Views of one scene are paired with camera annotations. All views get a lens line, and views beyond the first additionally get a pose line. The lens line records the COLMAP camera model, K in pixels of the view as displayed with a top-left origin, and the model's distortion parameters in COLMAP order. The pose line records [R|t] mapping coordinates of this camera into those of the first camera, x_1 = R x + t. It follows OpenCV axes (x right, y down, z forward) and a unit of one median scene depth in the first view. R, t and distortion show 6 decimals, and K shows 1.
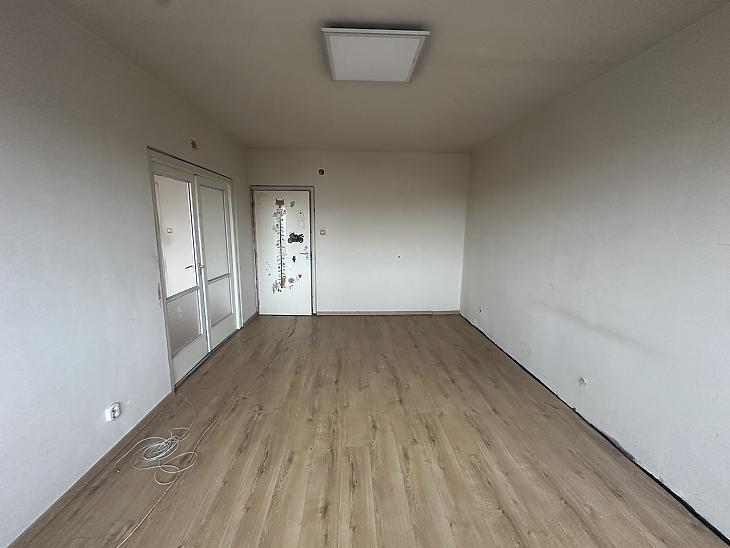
lens RADIAL K [[290.5, 0, 365.0], [0, 290.5, 274.0], [0, 0, 1]] dist [0.000171, 0.000022]
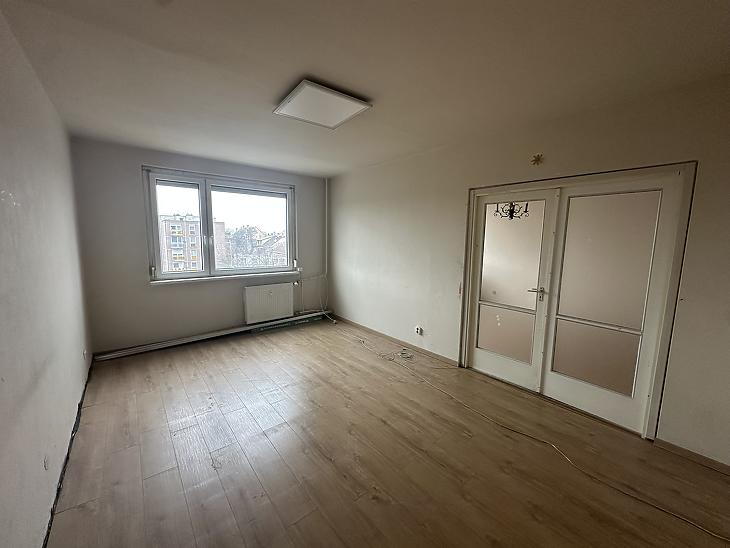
lens RADIAL K [[290.5, 0, 365.0], [0, 290.5, 274.0], [0, 0, 1]] dist [0.000171, 0.000022]
pose [[-0.805442, 0.051425, -0.590439, 0.534640], [-0.122803, 0.960128, 0.251144, -0.319860], [0.579813, 0.274790, -0.767012, 1.863418]]
